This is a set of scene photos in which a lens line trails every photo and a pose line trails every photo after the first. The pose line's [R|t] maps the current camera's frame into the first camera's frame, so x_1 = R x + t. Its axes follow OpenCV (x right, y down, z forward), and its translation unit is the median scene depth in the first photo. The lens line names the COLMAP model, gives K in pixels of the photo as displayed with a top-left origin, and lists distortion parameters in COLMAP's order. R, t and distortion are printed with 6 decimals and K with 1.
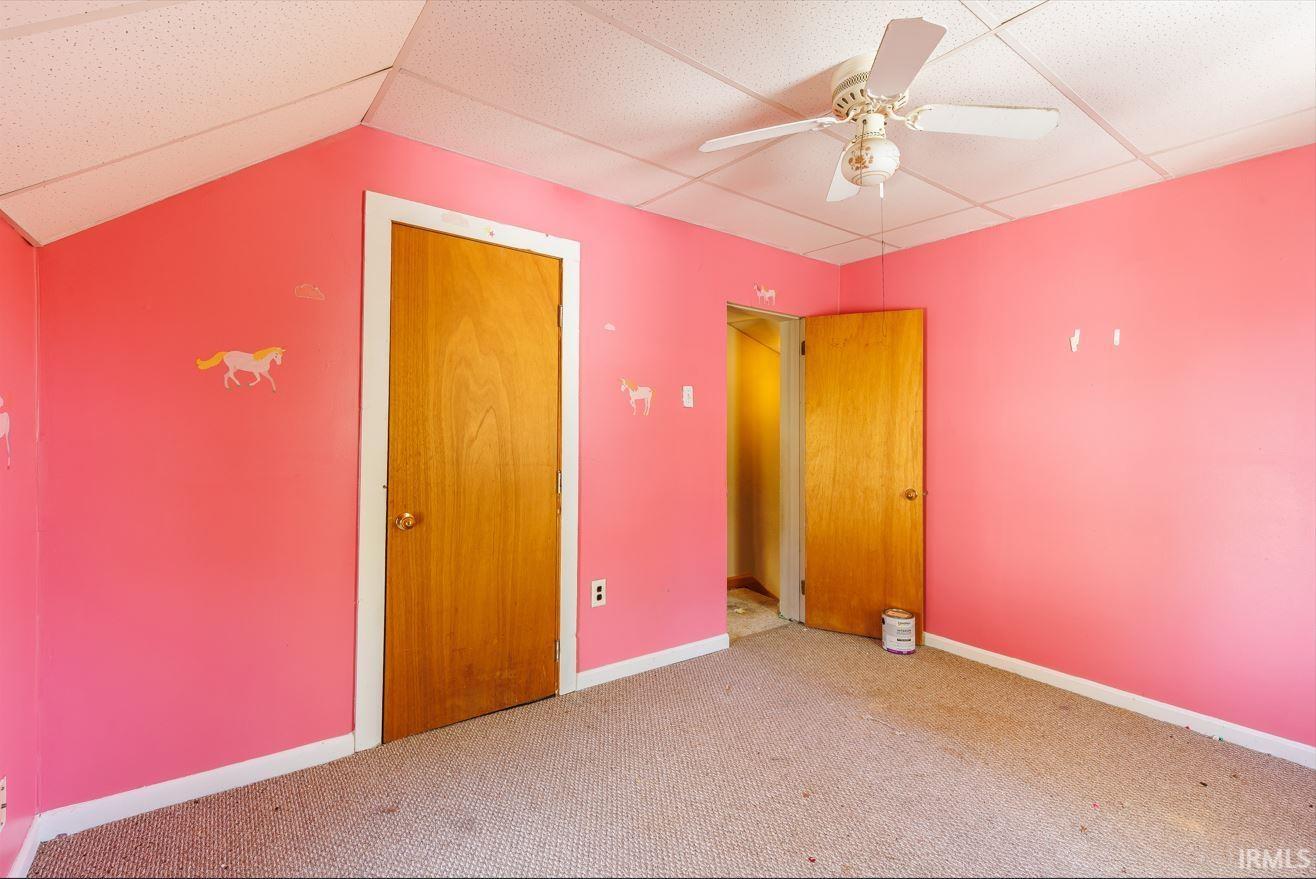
lens RADIAL K [[601.5, 0, 659.8], [0, 601.5, 415.3], [0, 0, 1]] dist [0.003519, 0.000258]
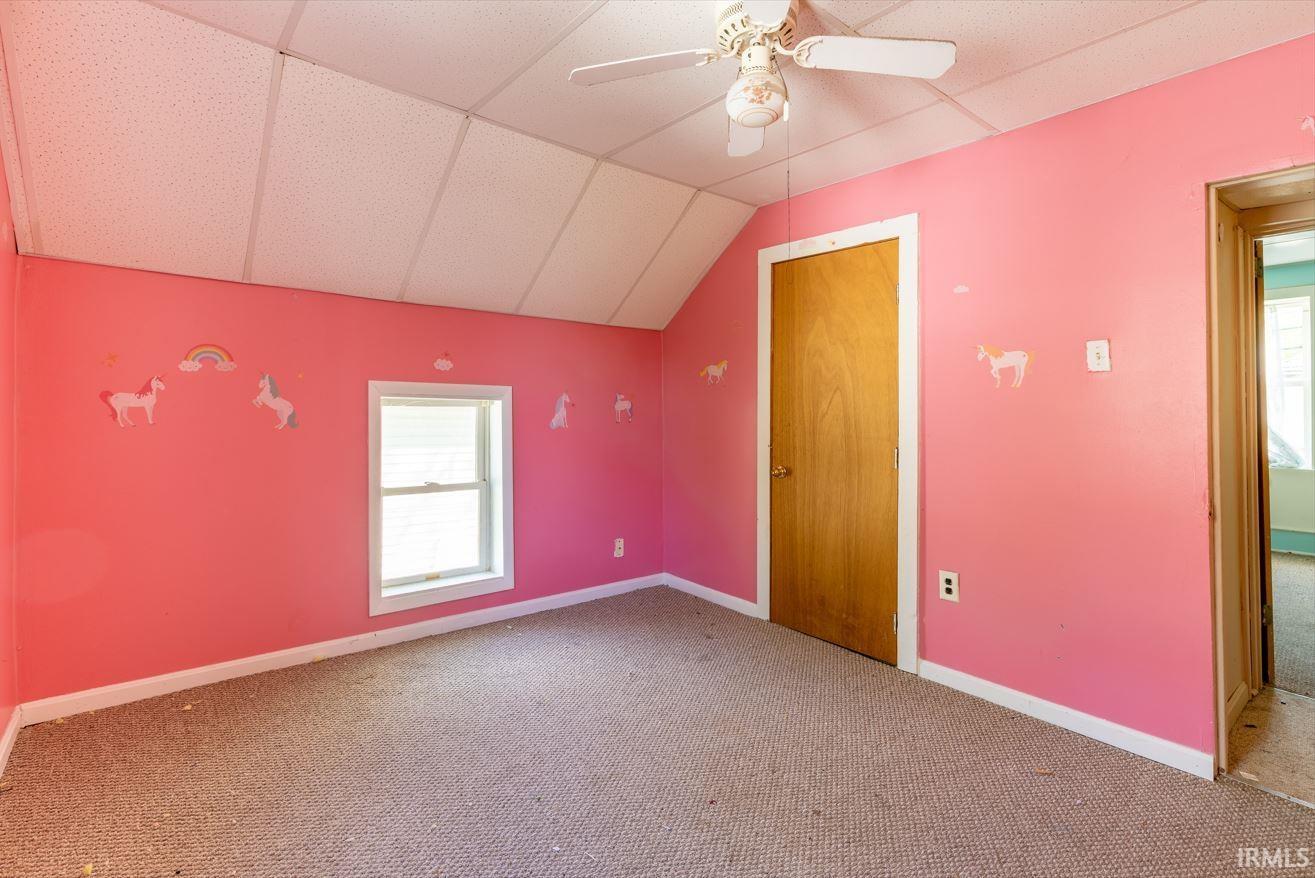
lens RADIAL K [[601.1, 0, 659.3], [0, 601.1, 414.8], [0, 0, 1]] dist [0.003519, 0.000258]
pose [[0.050240, -0.012013, -0.998665, 0.895259], [0.004798, 0.999919, -0.011786, 0.052762], [0.998726, -0.004199, 0.050294, 0.593336]]
